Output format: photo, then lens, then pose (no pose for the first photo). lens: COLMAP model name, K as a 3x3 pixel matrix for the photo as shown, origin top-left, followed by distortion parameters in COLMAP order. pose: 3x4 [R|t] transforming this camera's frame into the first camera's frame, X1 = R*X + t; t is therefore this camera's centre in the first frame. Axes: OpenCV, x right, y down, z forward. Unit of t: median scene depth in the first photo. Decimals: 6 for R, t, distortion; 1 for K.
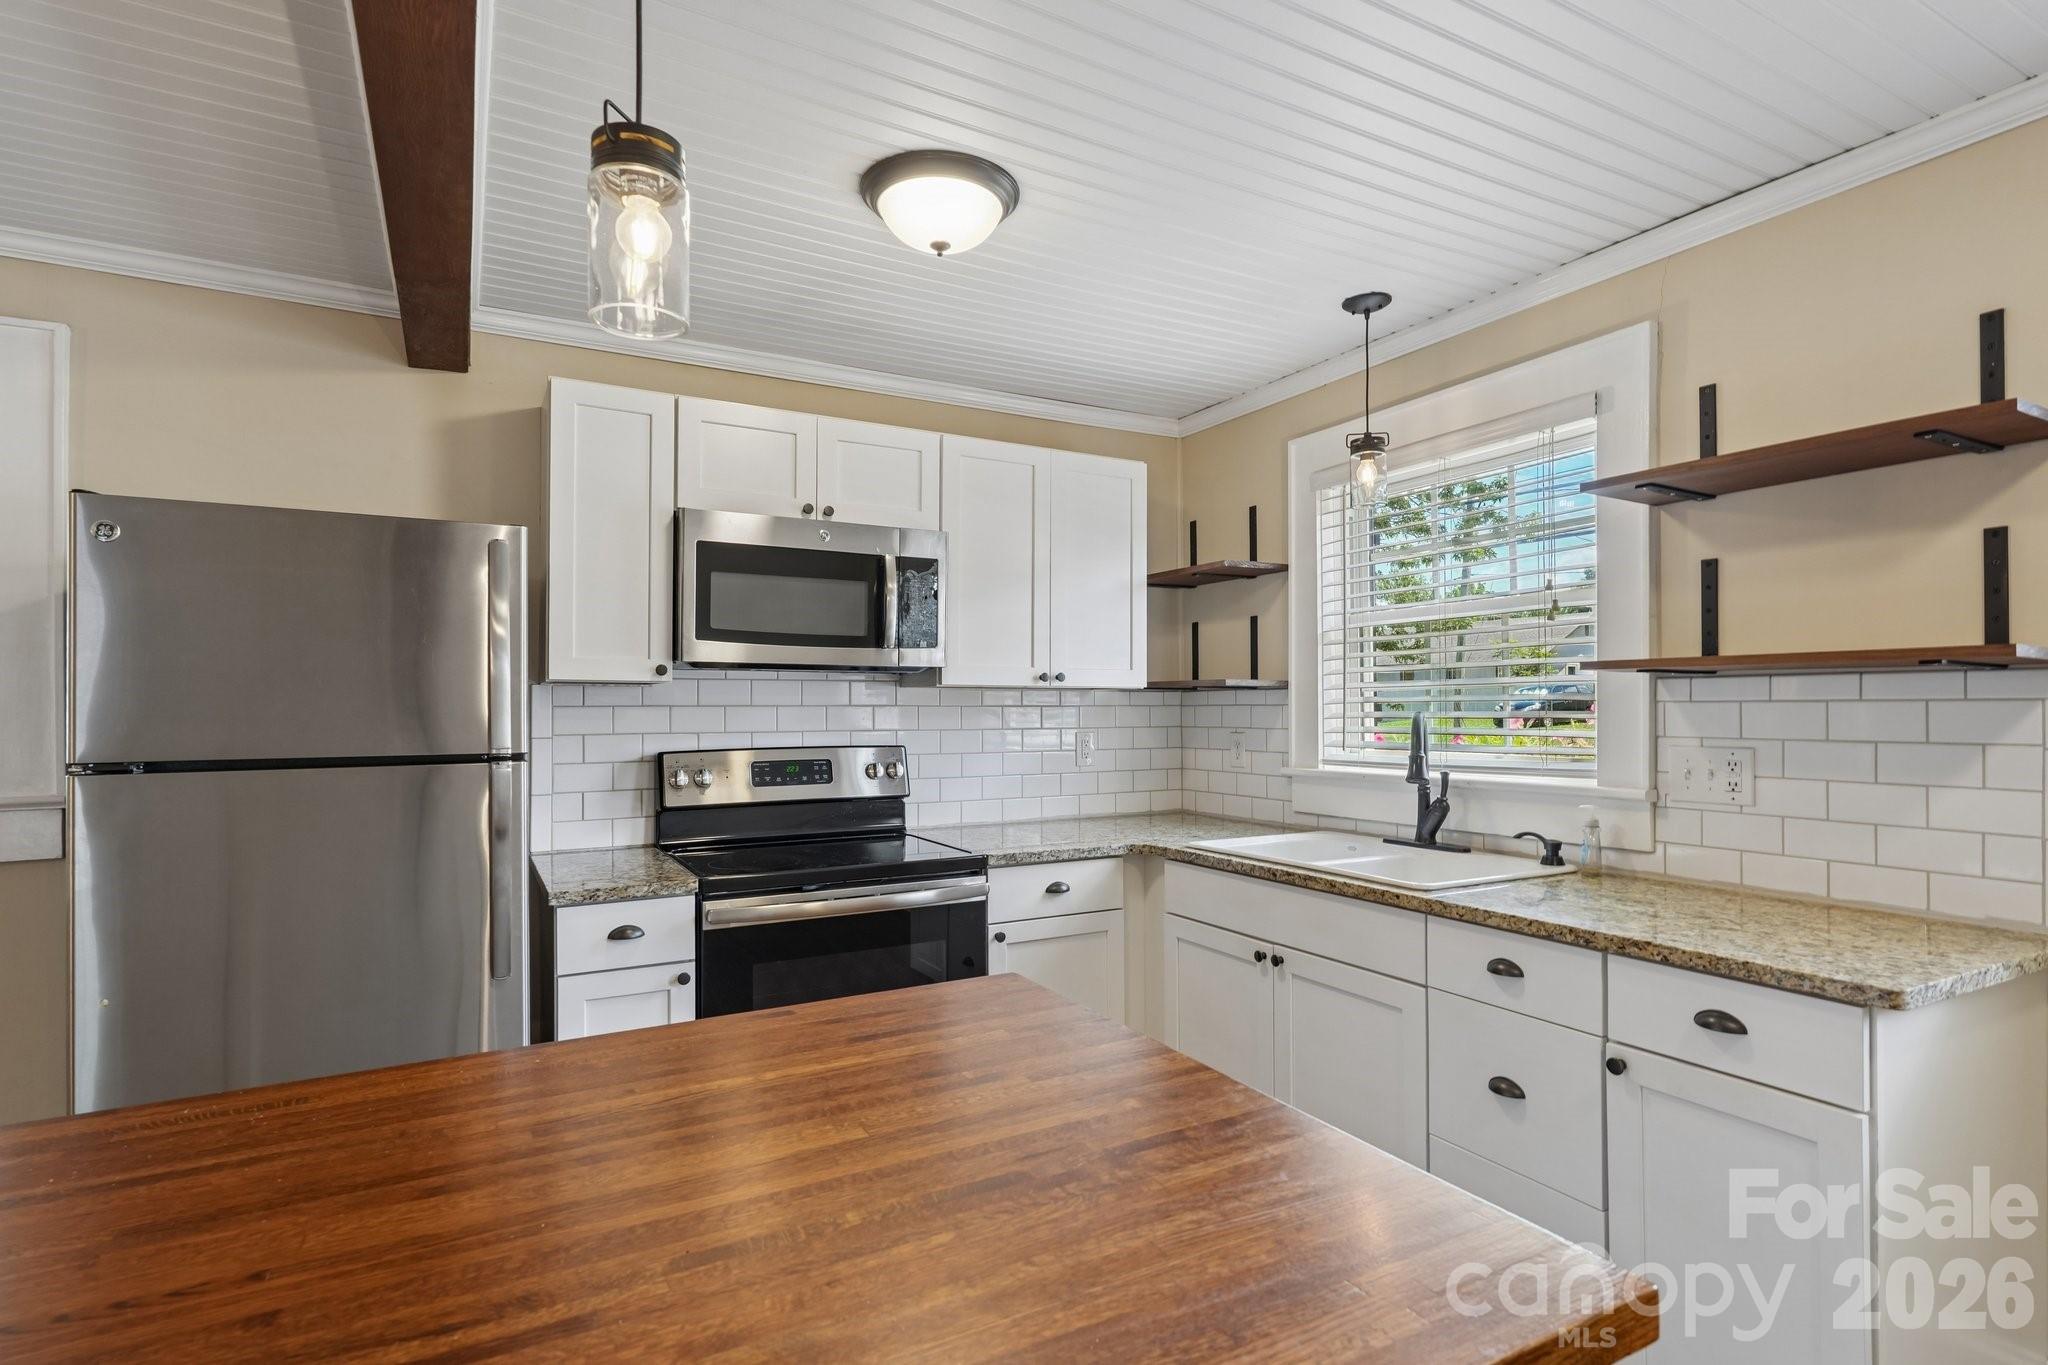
lens RADIAL K [[1014.1, 0, 1020.3], [0, 1014.1, 696.9], [0, 0, 1]] dist [0.000112, 0.000540]
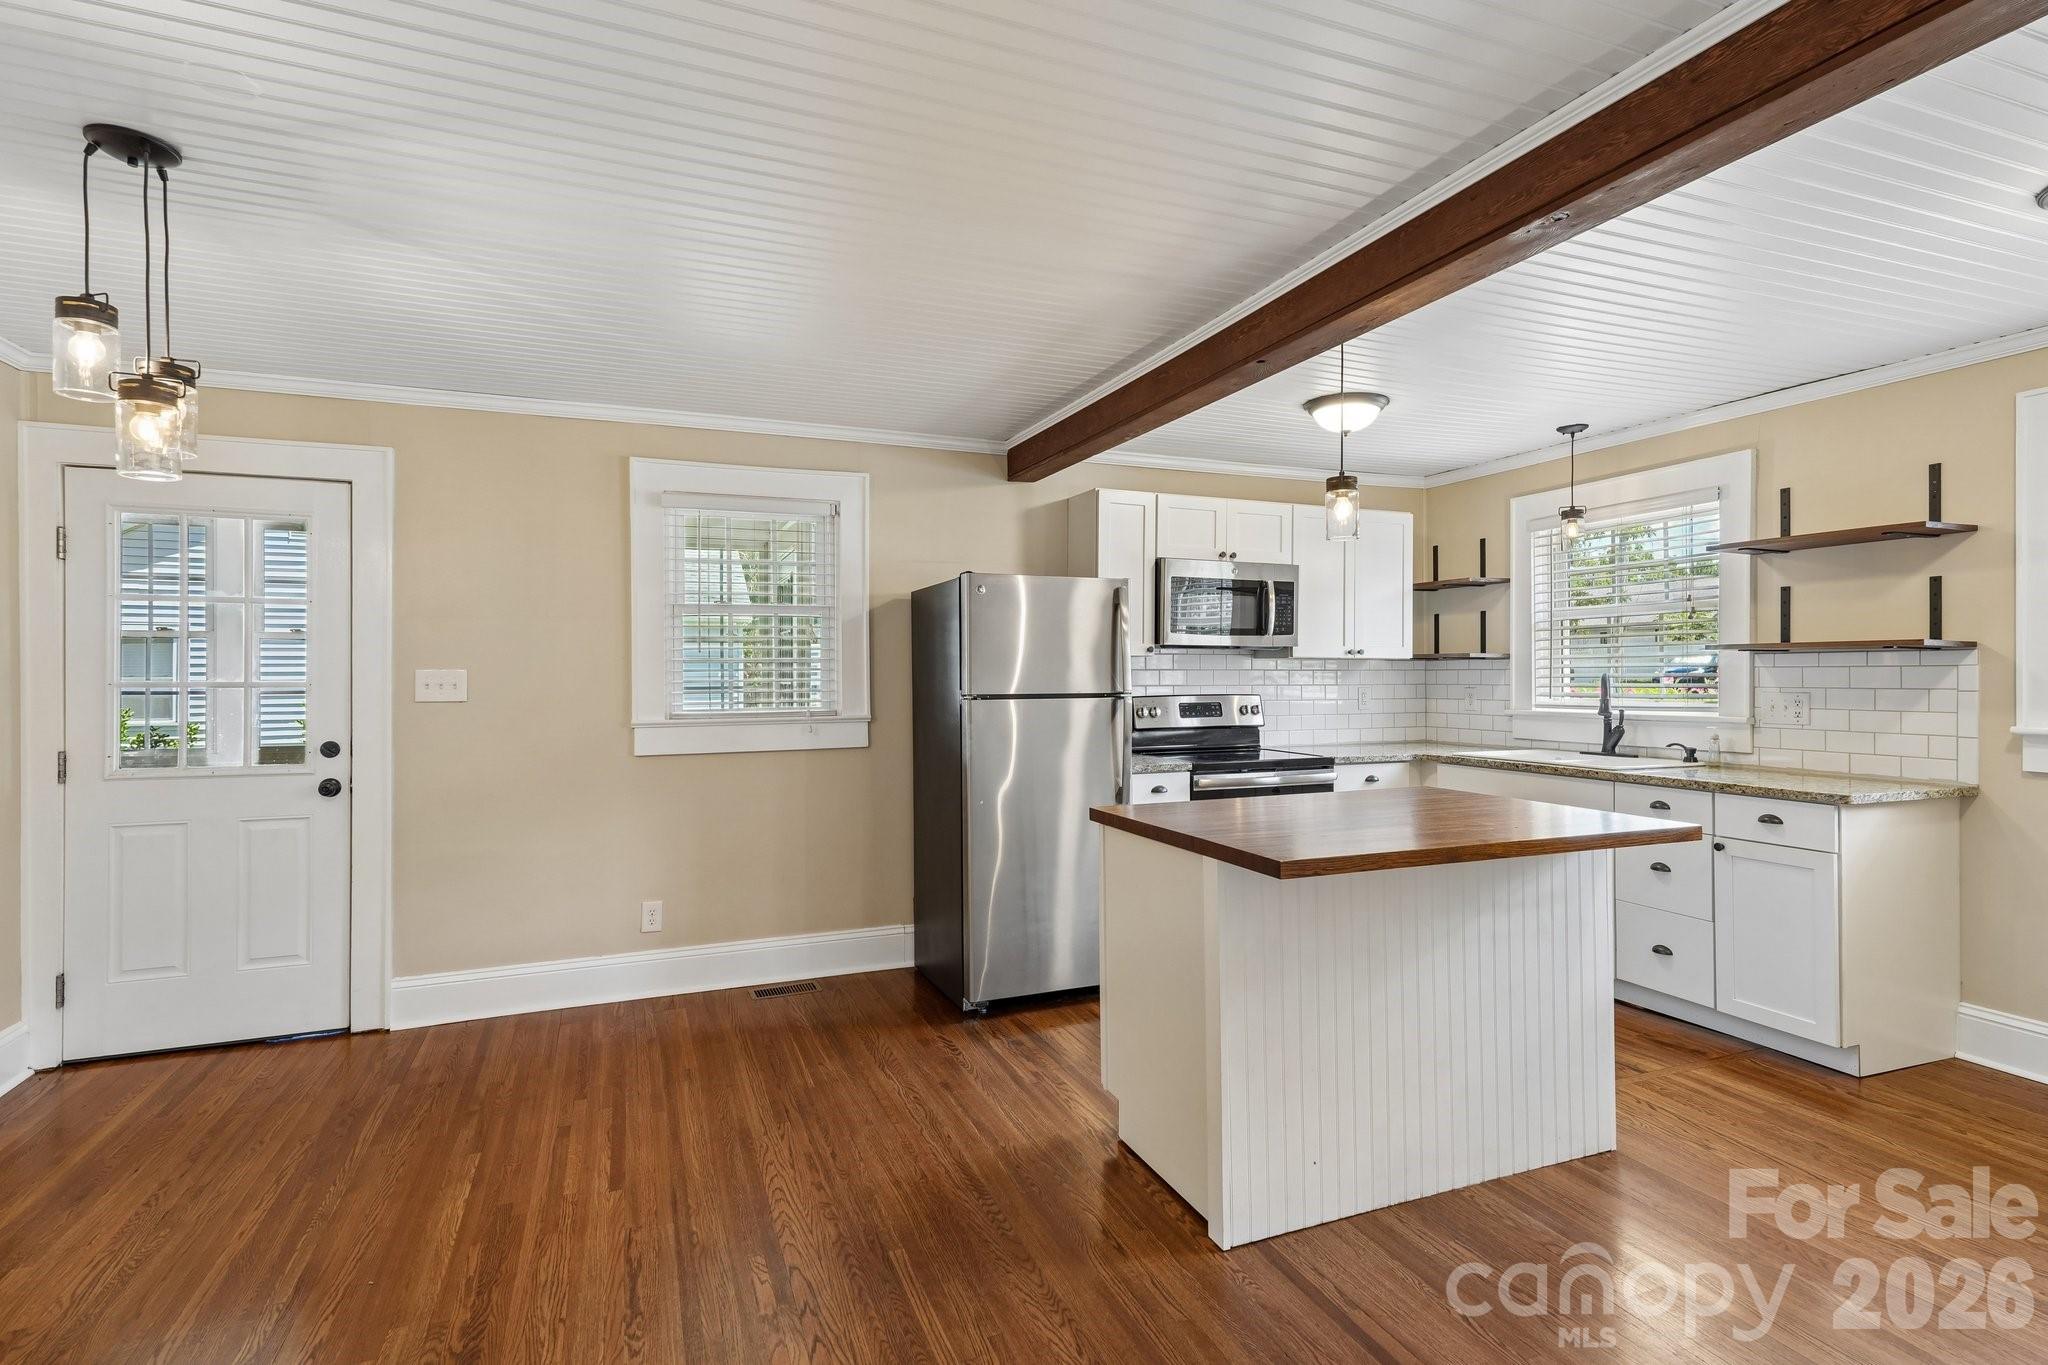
lens RADIAL K [[1005.3, 0, 1023.5], [0, 1005.3, 667.7], [0, 0, 1]] dist [0.016809, -0.000487]
pose [[0.992836, -0.000517, -0.119487, -0.349115], [0.001058, 0.999989, 0.004460, -0.002902], [0.119484, -0.004555, 0.992826, -0.746273]]
